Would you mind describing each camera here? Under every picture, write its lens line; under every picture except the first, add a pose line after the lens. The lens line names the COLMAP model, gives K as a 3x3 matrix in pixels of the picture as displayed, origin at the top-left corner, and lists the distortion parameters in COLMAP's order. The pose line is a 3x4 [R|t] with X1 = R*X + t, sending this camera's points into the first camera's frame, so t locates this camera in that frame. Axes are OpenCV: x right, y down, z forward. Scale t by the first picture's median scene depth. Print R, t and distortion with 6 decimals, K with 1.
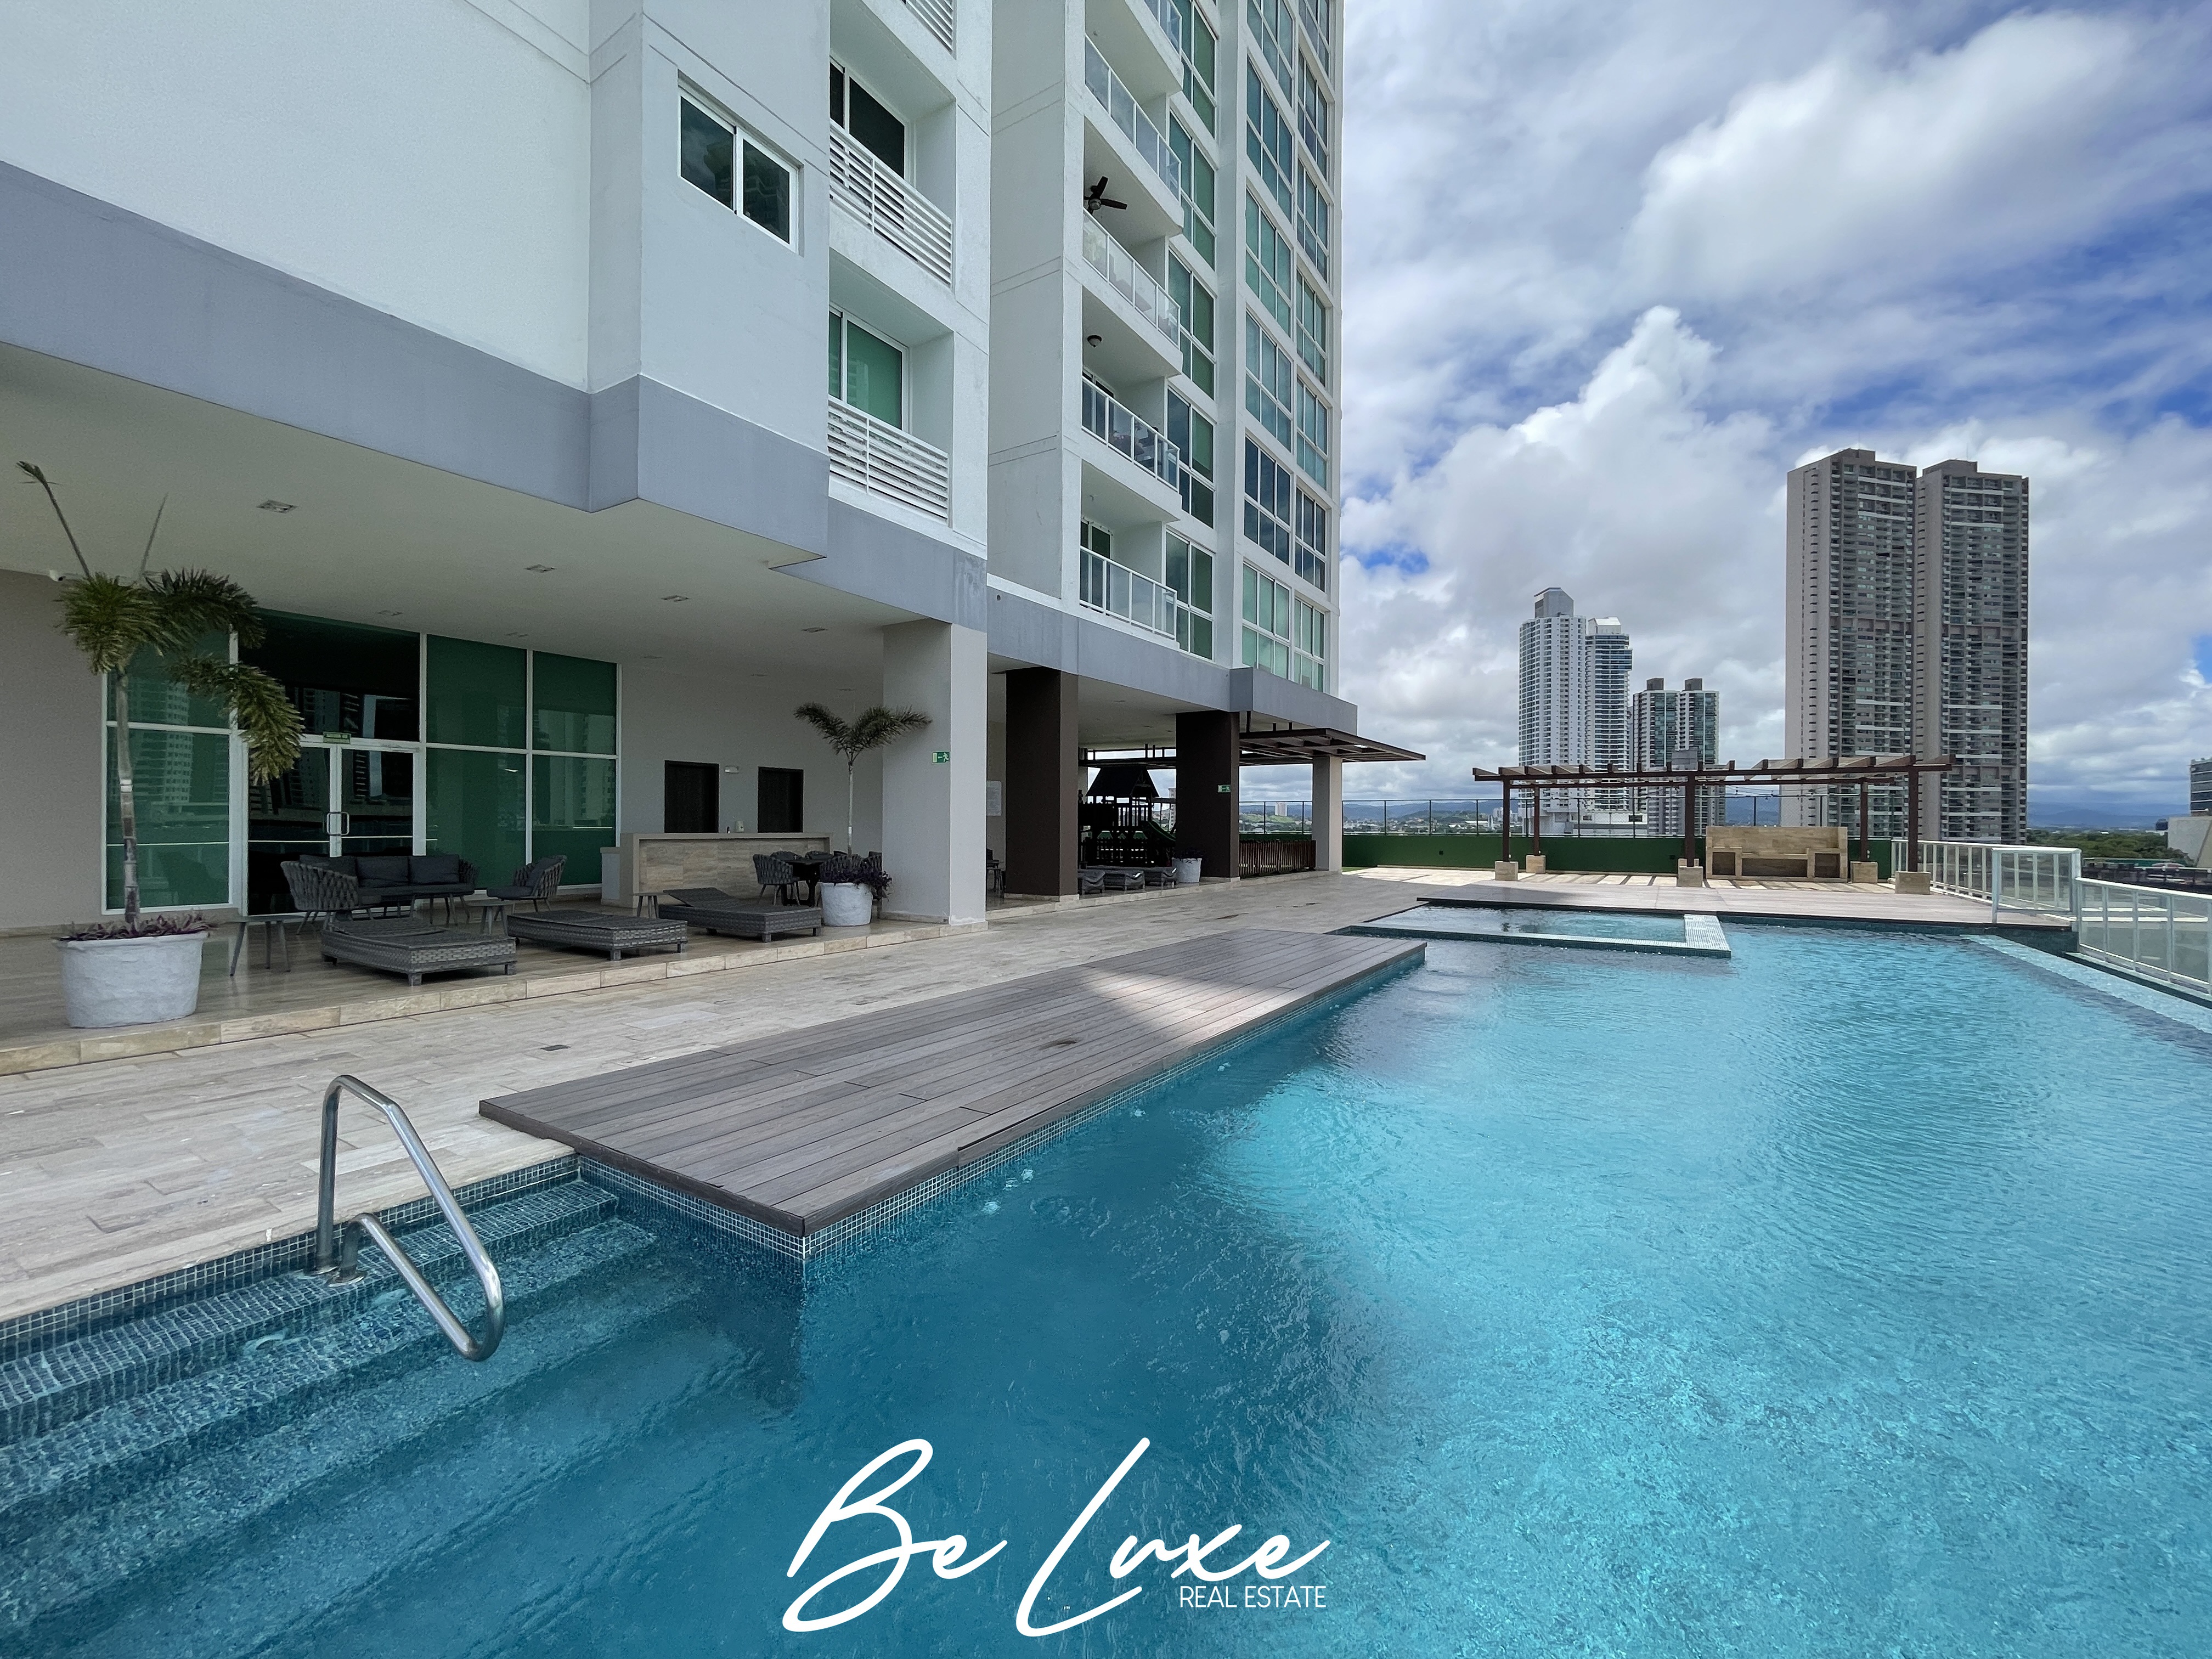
lens RADIAL K [[897.8, 0, 1101.2], [0, 897.8, 826.0], [0, 0, 1]] dist [-0.003561, 0.000319]
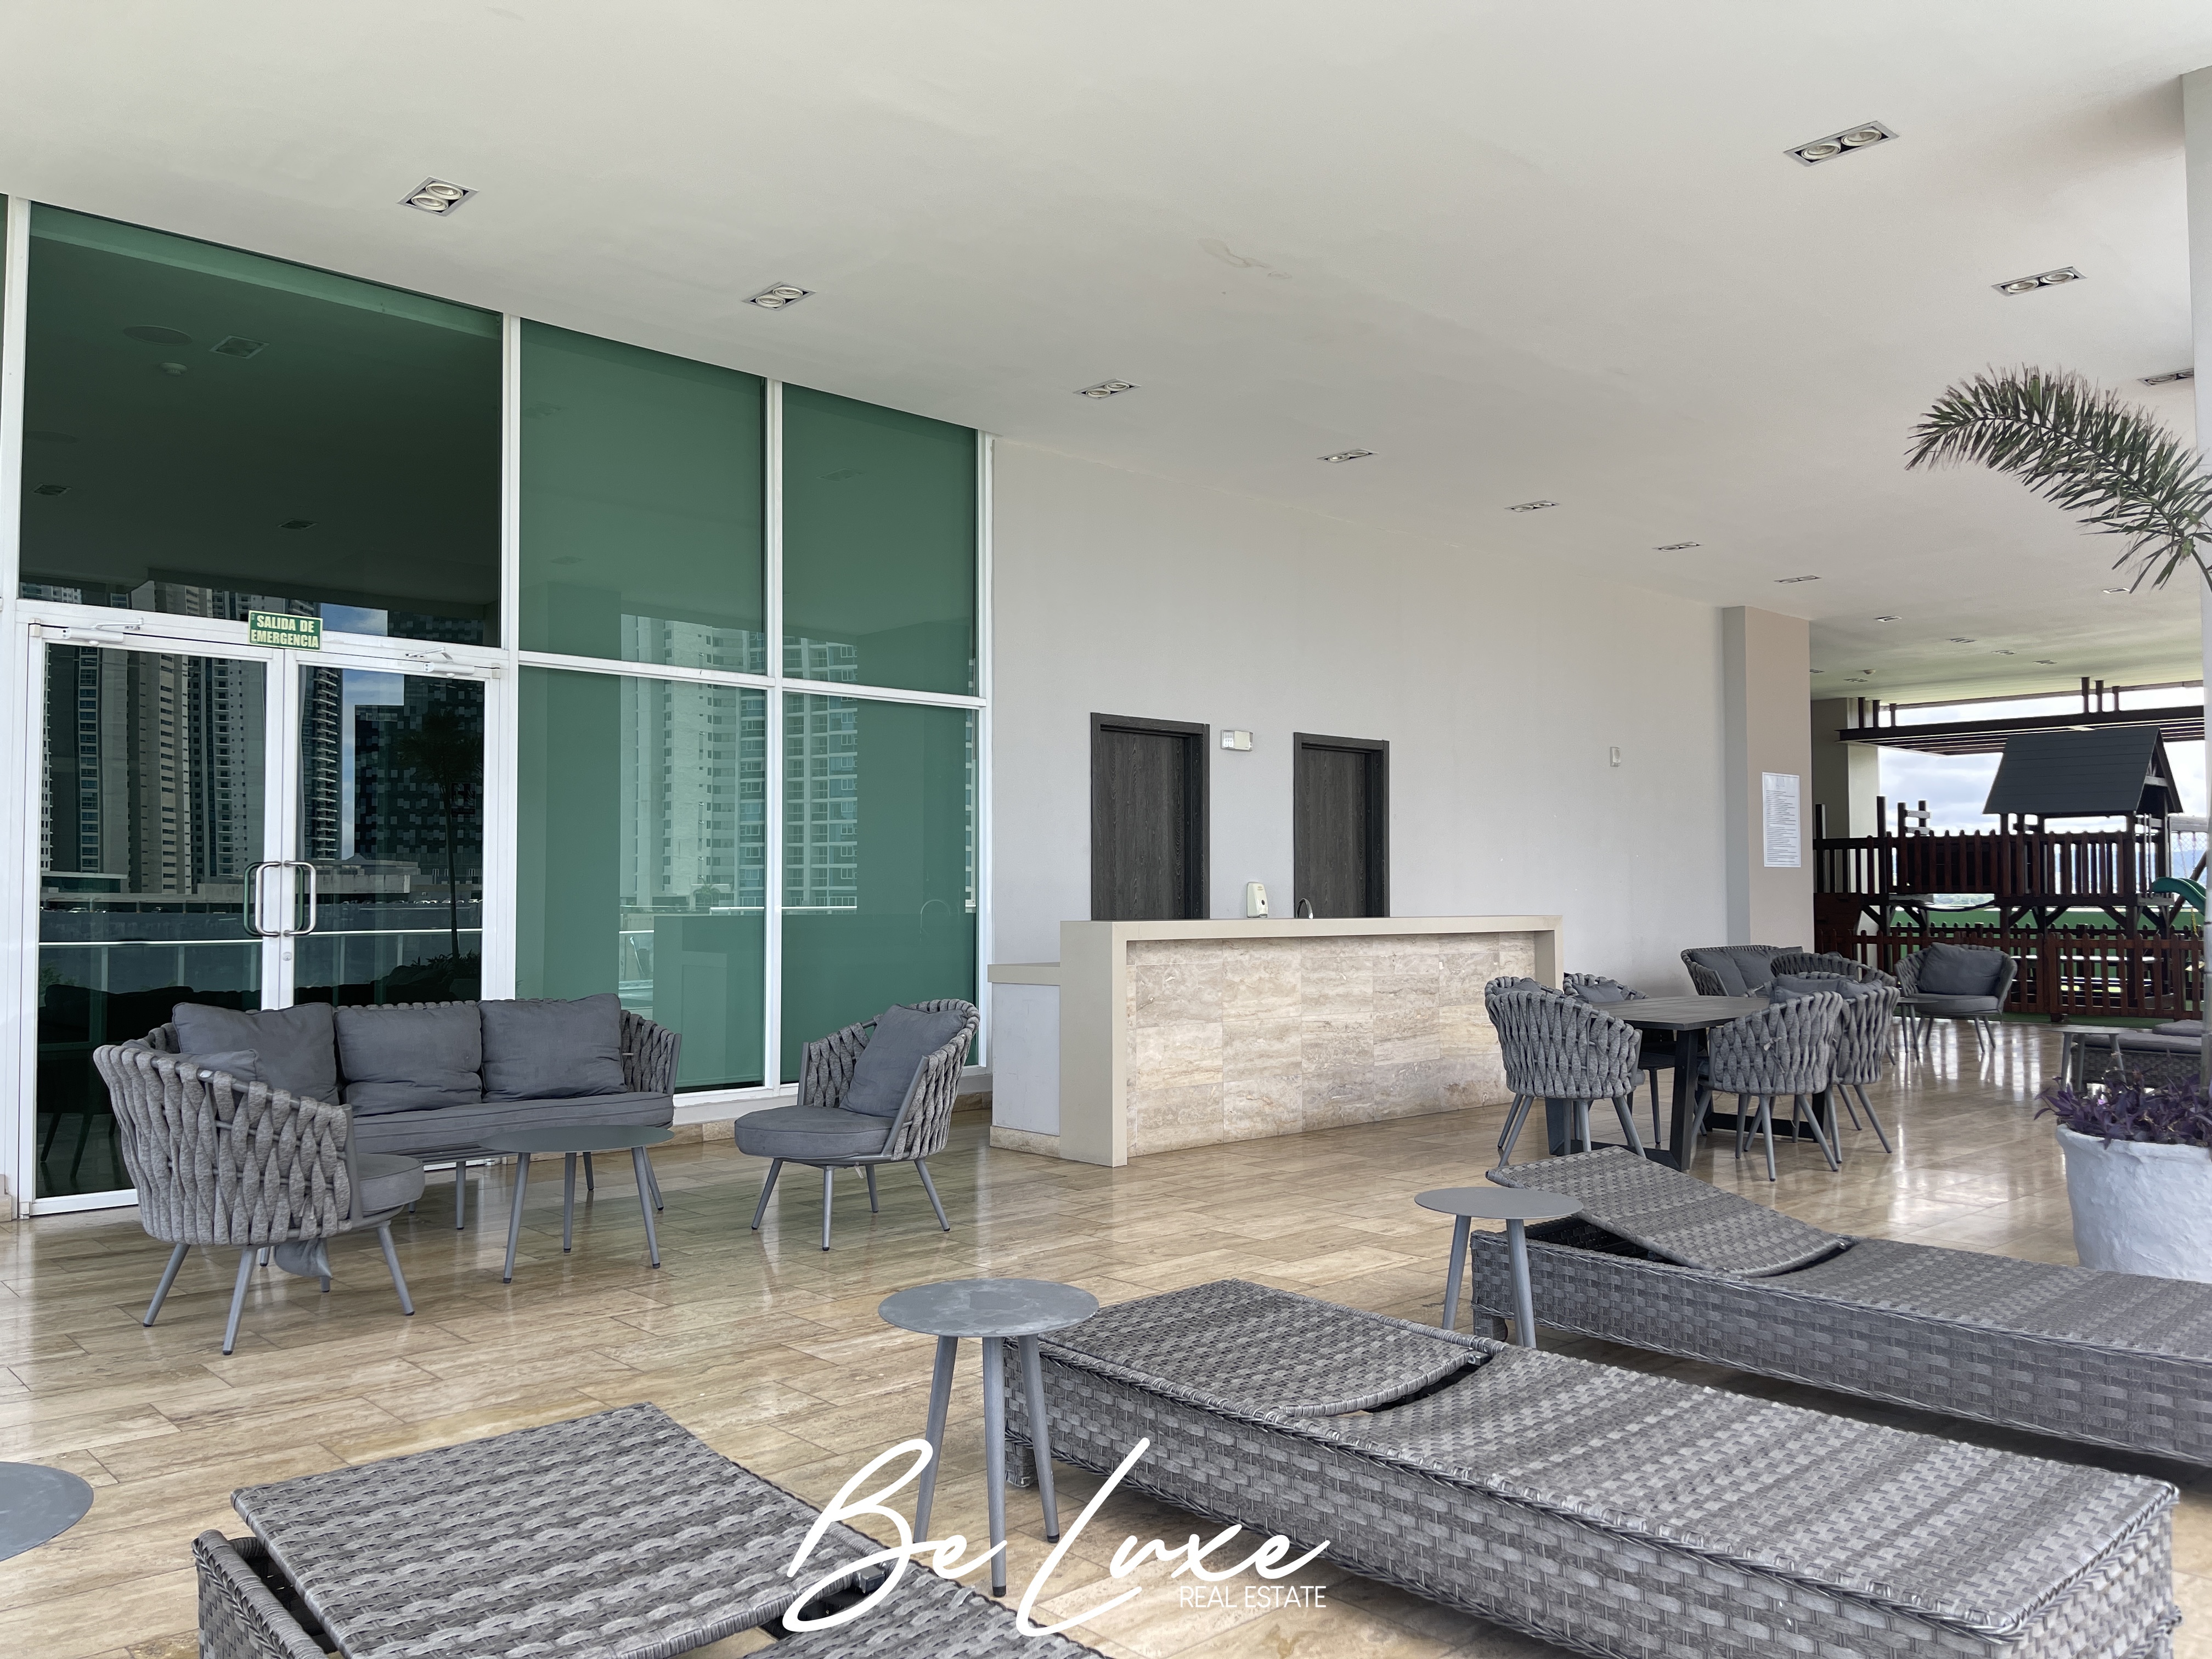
lens RADIAL K [[1672.7, 0, 1106.5], [0, 1672.7, 836.6], [0, 0, 1]] dist [0.019703, 0.002533]
pose [[0.968657, -0.019168, -0.247661, -0.155202], [0.009333, 0.999123, -0.040824, 0.000963], [0.248226, 0.037233, 0.967986, 0.181892]]
